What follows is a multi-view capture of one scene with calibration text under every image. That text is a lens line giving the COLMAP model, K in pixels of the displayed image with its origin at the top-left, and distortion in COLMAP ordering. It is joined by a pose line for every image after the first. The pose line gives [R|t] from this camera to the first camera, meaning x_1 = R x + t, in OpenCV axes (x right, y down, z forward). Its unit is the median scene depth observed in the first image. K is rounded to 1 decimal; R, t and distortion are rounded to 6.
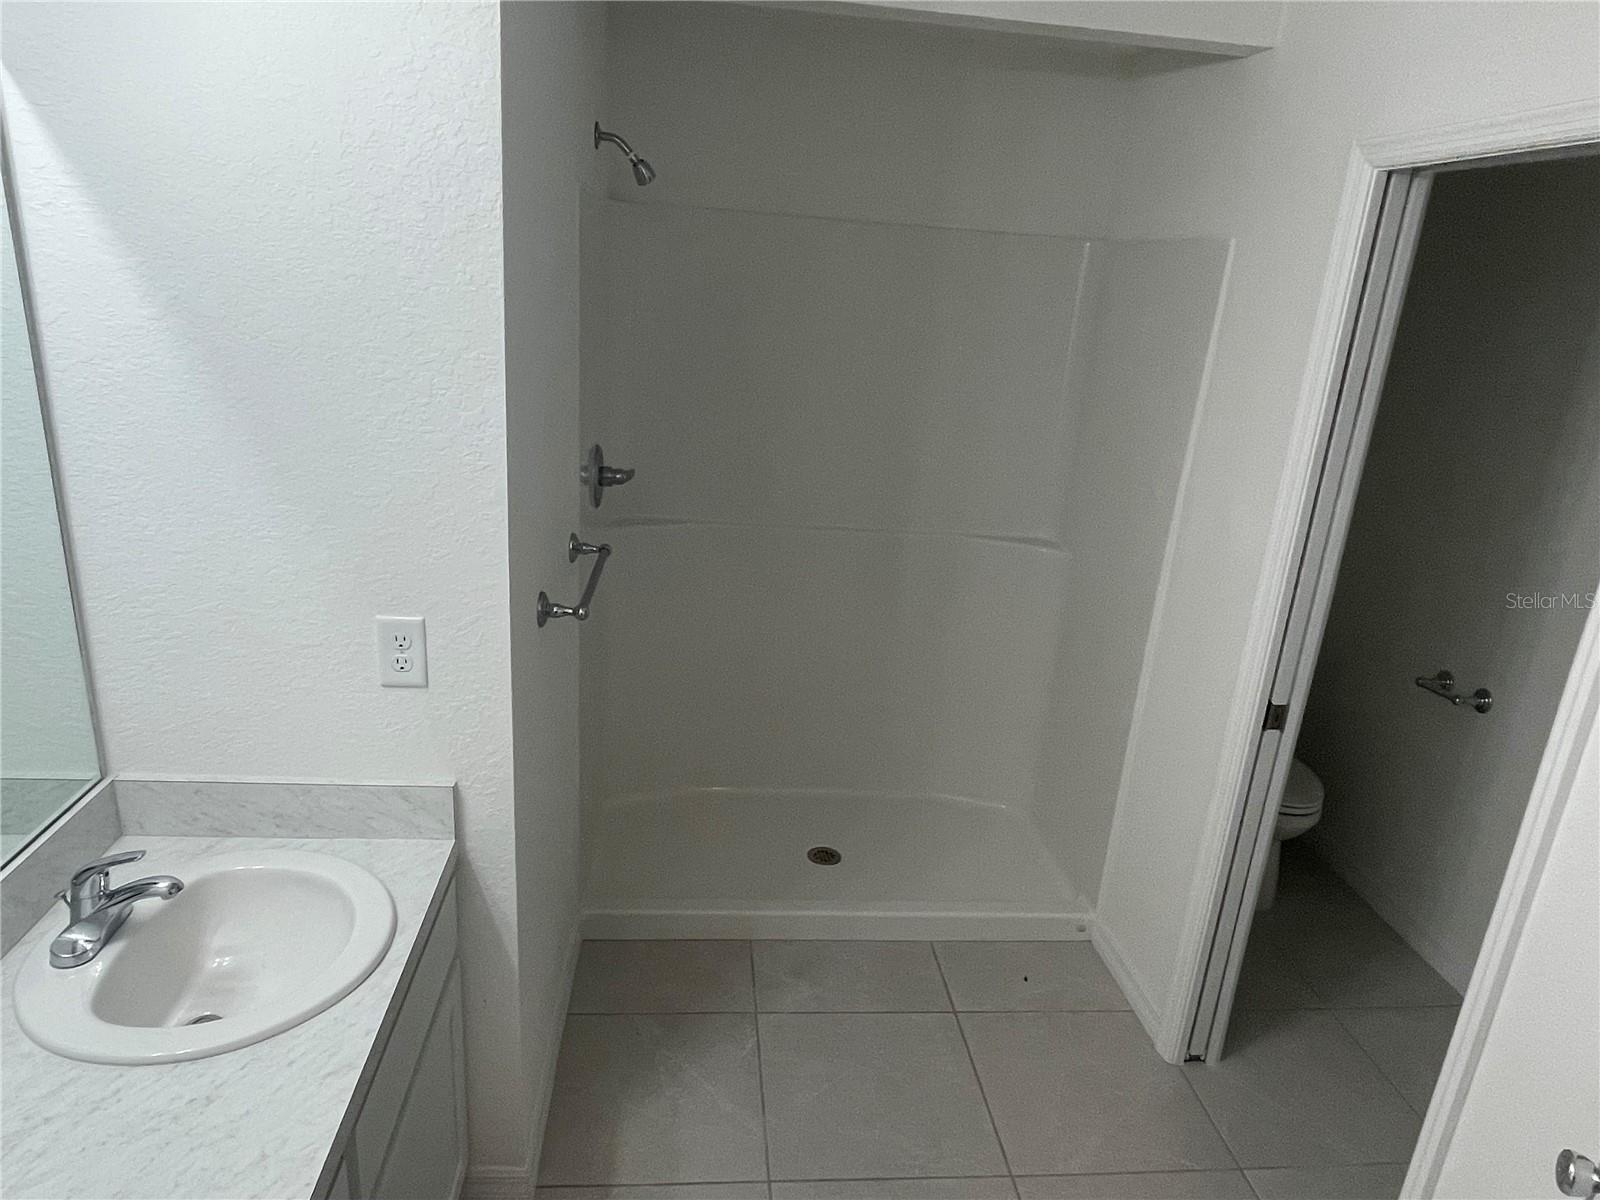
lens RADIAL K [[1075.7, 0, 800.0], [0, 1075.7, 600.0], [0, 0, 1]] dist [0.005087, -0.042928]
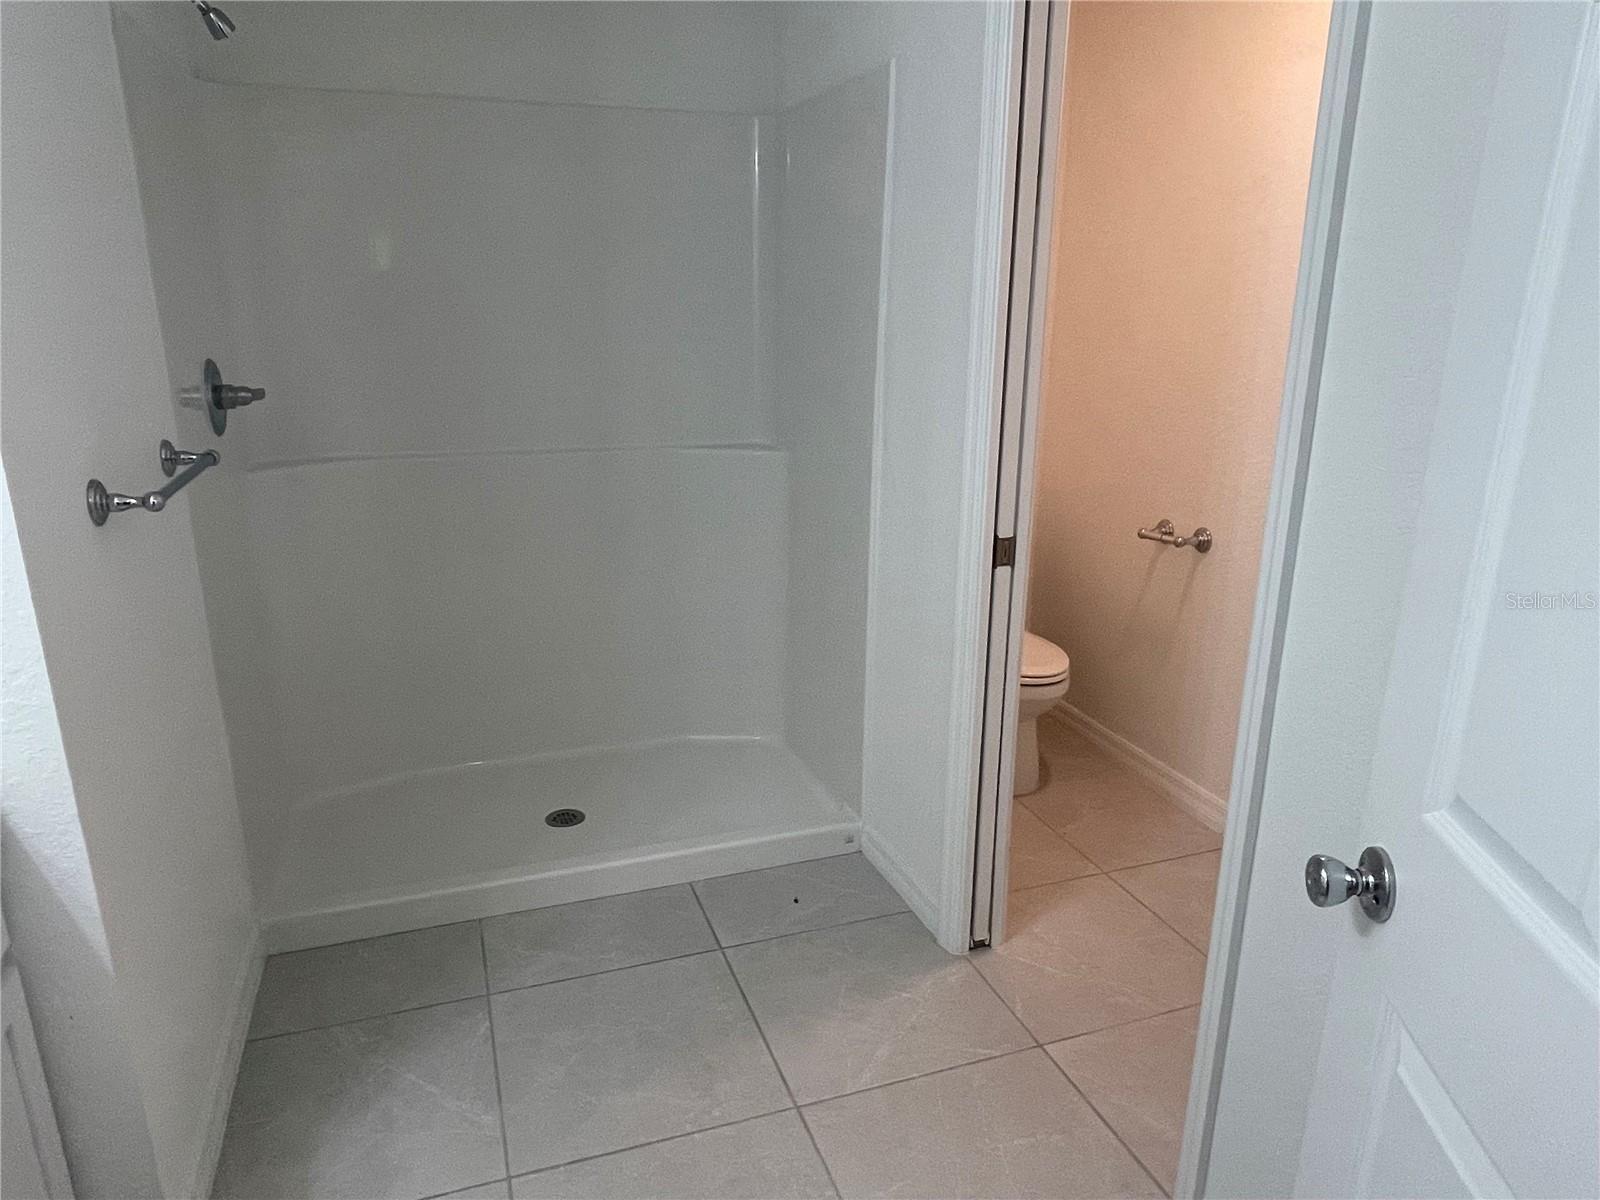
lens RADIAL K [[1056.9, 0, 800.0], [0, 1056.9, 600.0], [0, 0, 1]] dist [-0.000462, -0.003055]
pose [[0.969081, -0.129775, 0.209859, 0.060116], [0.135967, 0.990595, -0.015292, 0.117295], [-0.205900, 0.043353, 0.977612, 0.116512]]
